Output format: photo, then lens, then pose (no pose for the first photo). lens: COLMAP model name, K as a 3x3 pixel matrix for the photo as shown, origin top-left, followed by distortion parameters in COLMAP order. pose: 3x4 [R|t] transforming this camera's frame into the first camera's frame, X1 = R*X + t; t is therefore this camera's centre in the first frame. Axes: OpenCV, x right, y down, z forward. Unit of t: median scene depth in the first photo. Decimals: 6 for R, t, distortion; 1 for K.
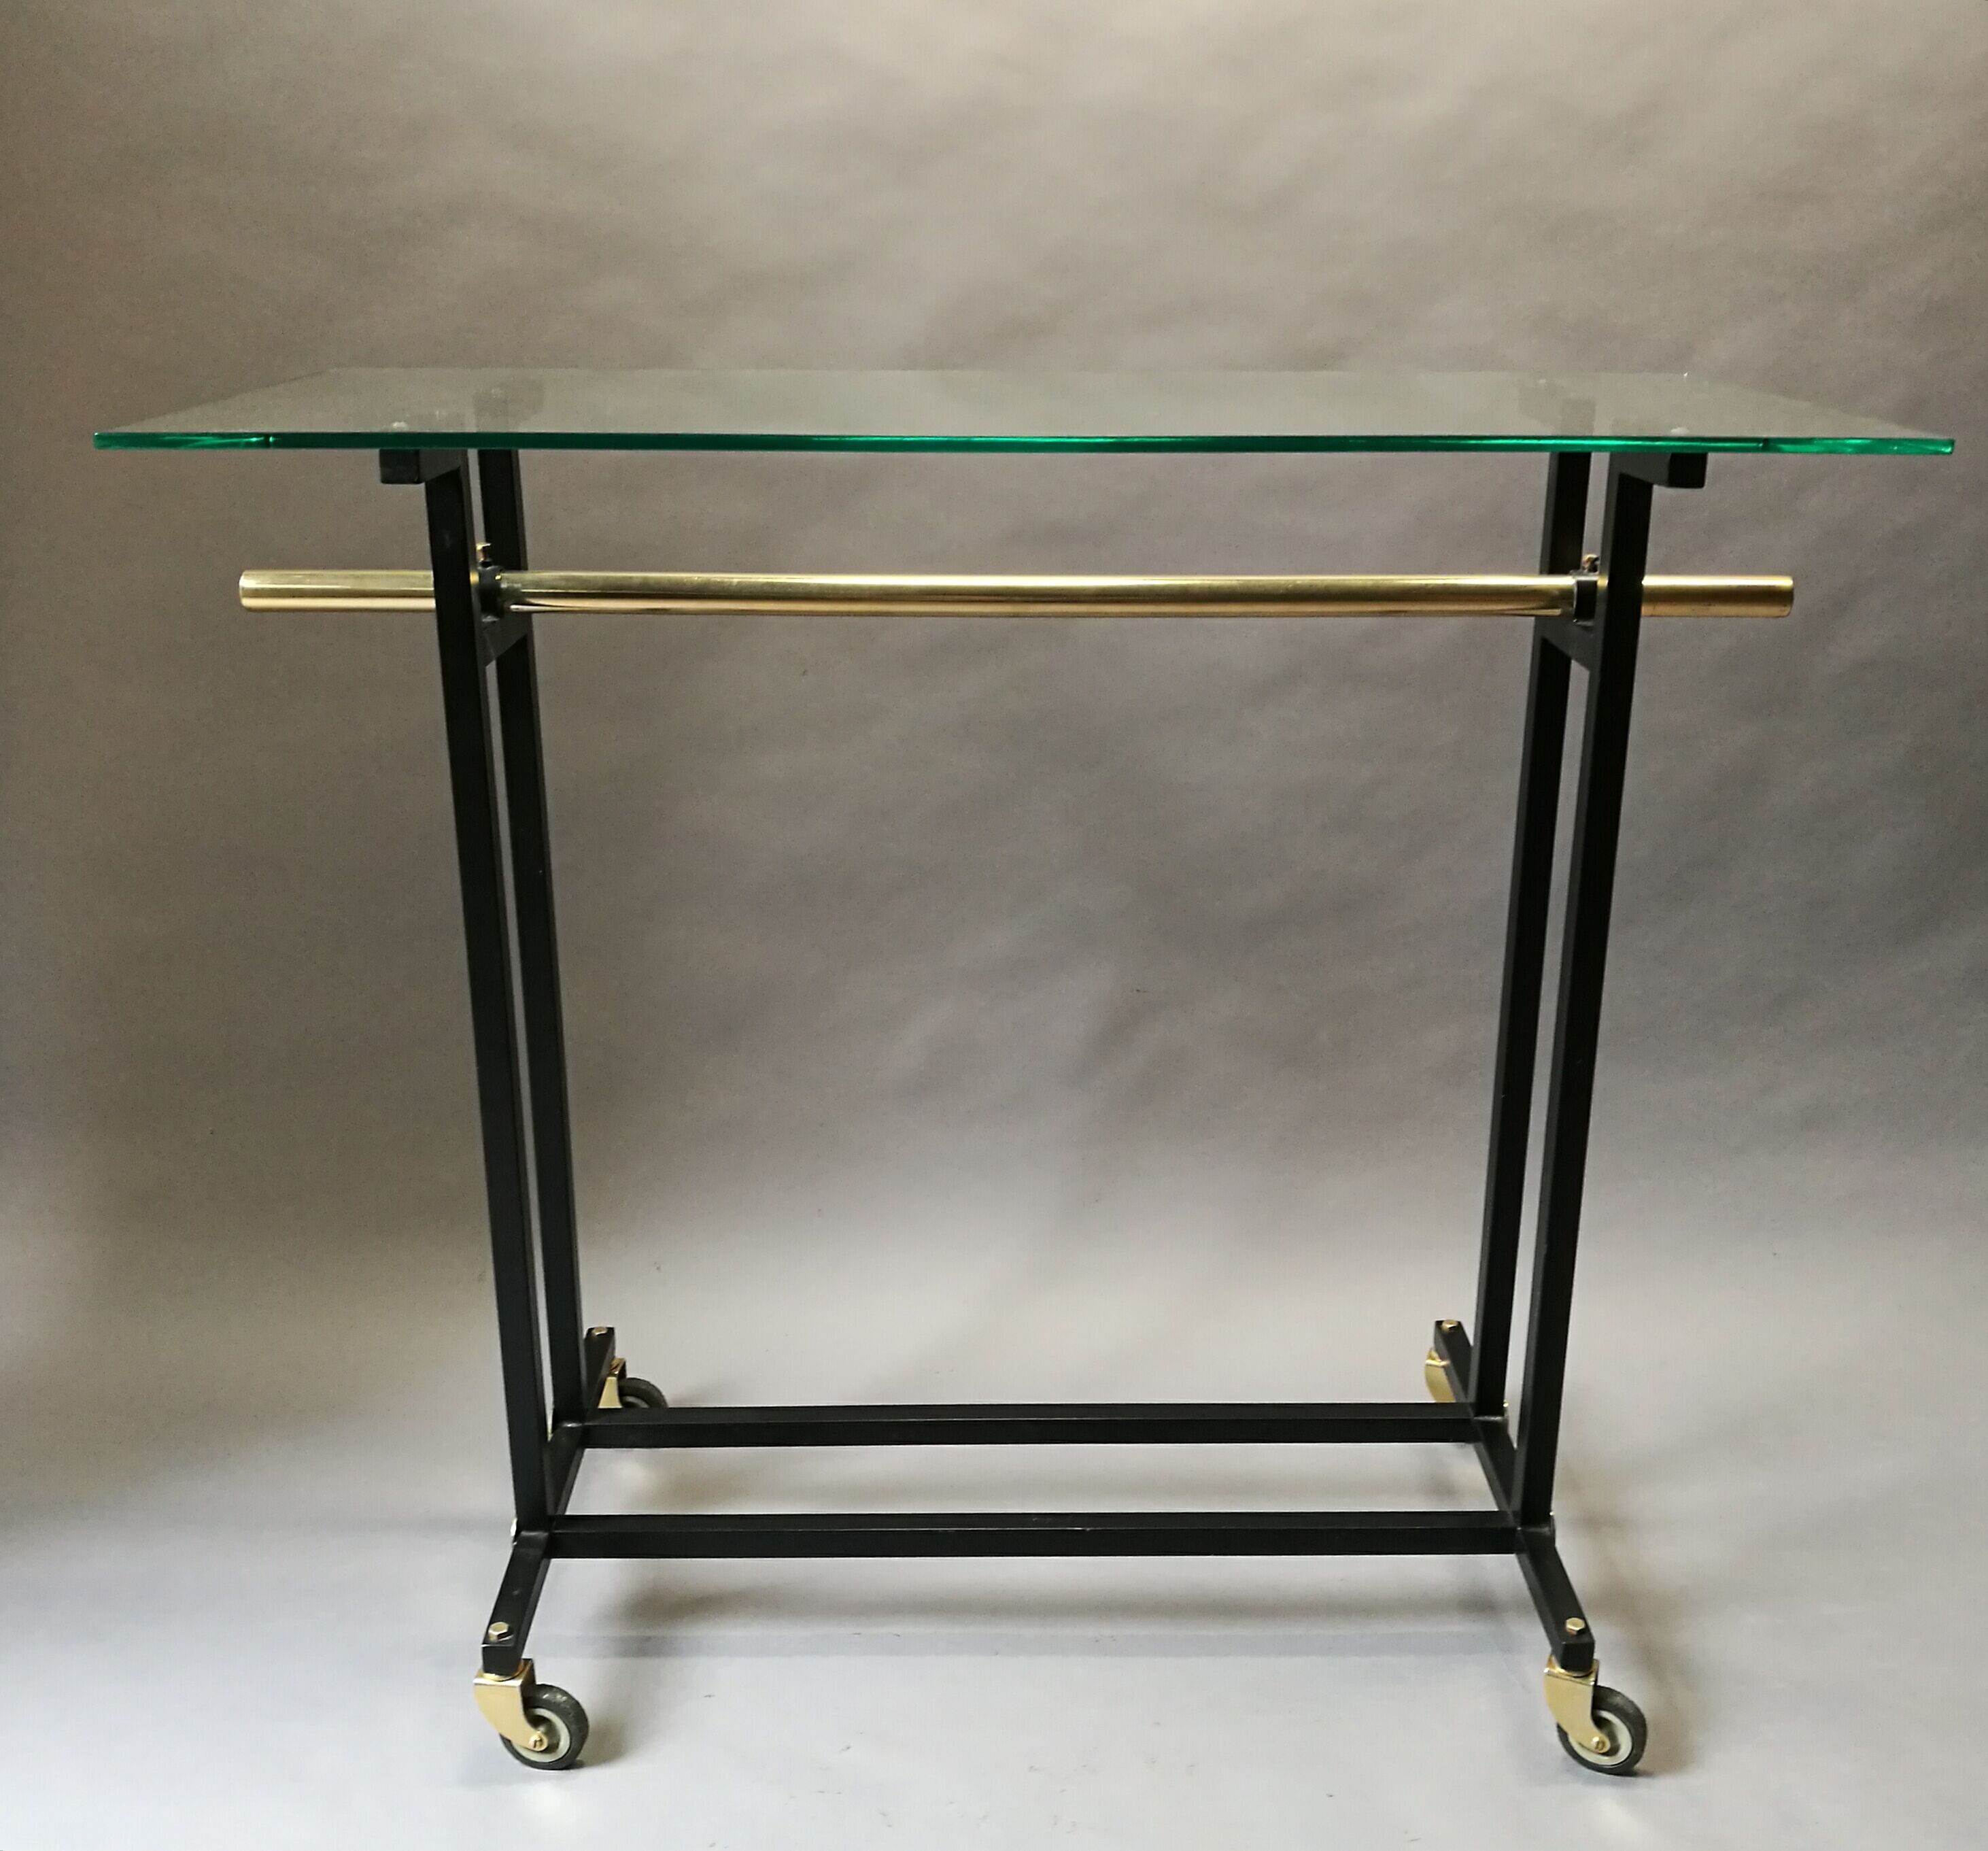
lens RADIAL K [[2001.7, 0, 994.0], [0, 2001.7, 925.5], [0, 0, 1]] dist [0.075421, 0.022724]
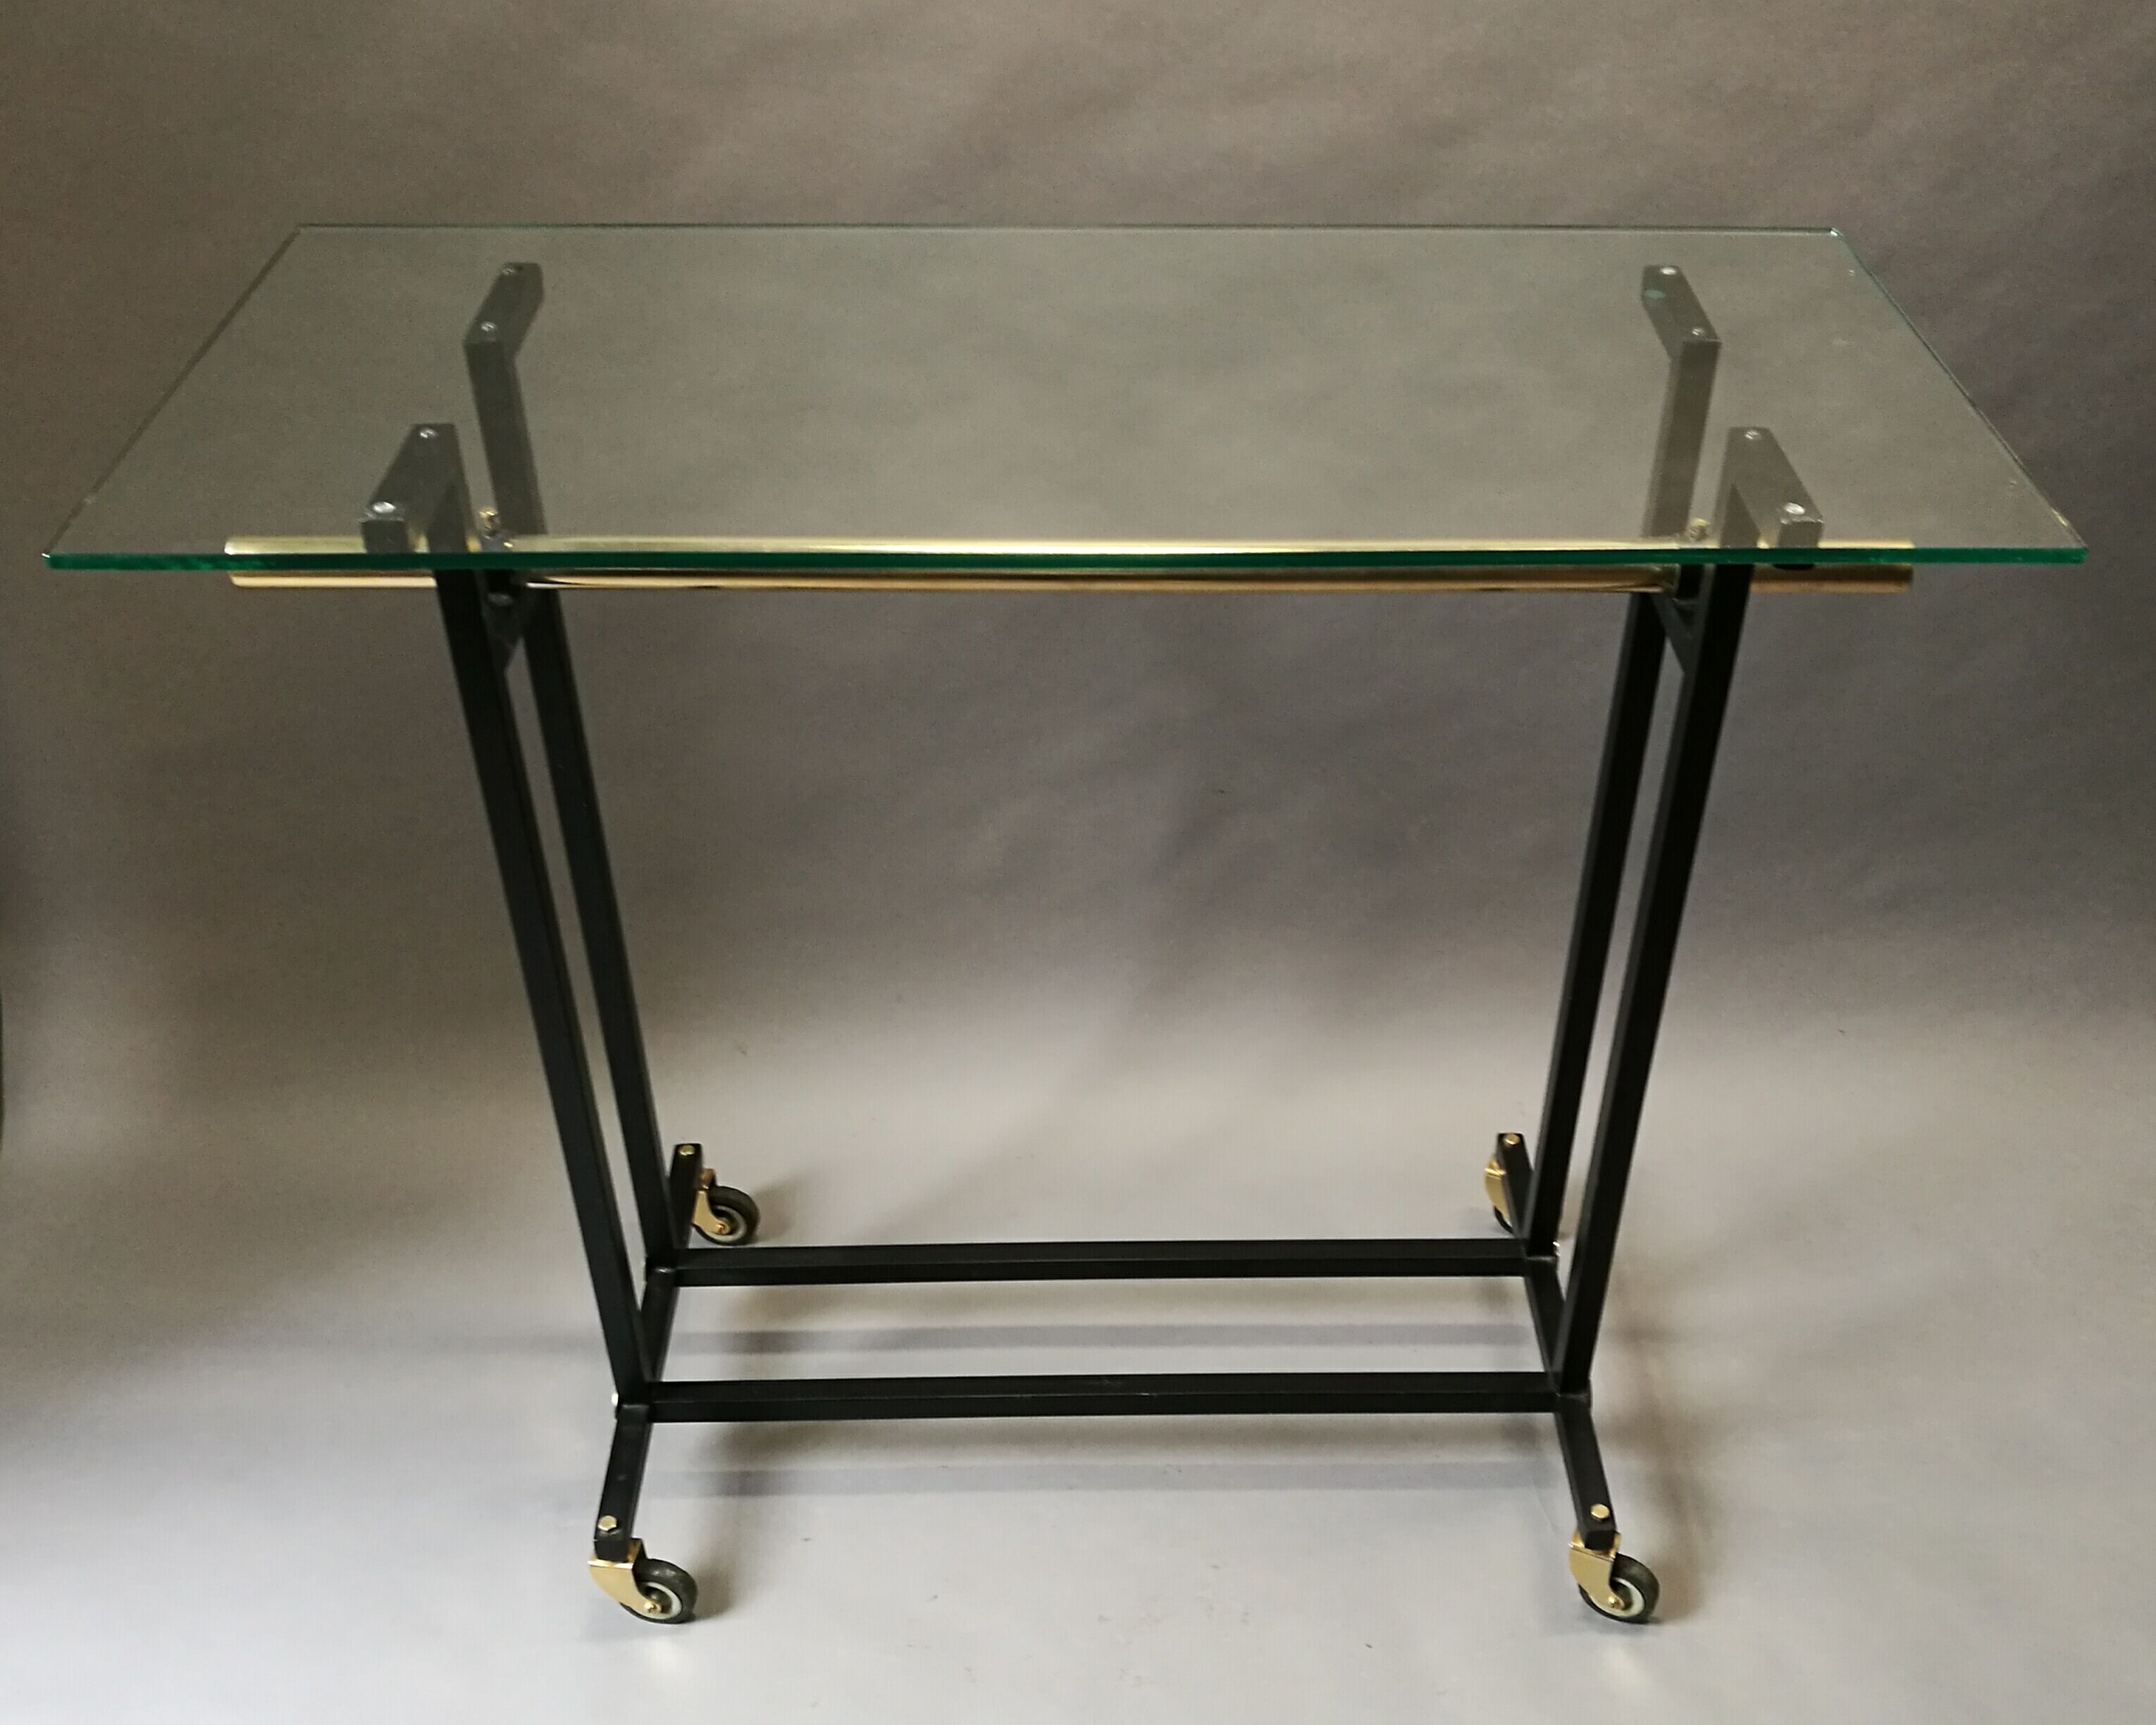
lens RADIAL K [[2088.2, 0, 1121.9], [0, 2088.2, 864.5], [0, 0, 1]] dist [0.122016, -0.008793]
pose [[0.999973, -0.005808, 0.004390, 0.025372], [0.004065, 0.945617, 0.325256, -0.329949], [-0.006040, -0.325230, 0.945616, 0.038492]]
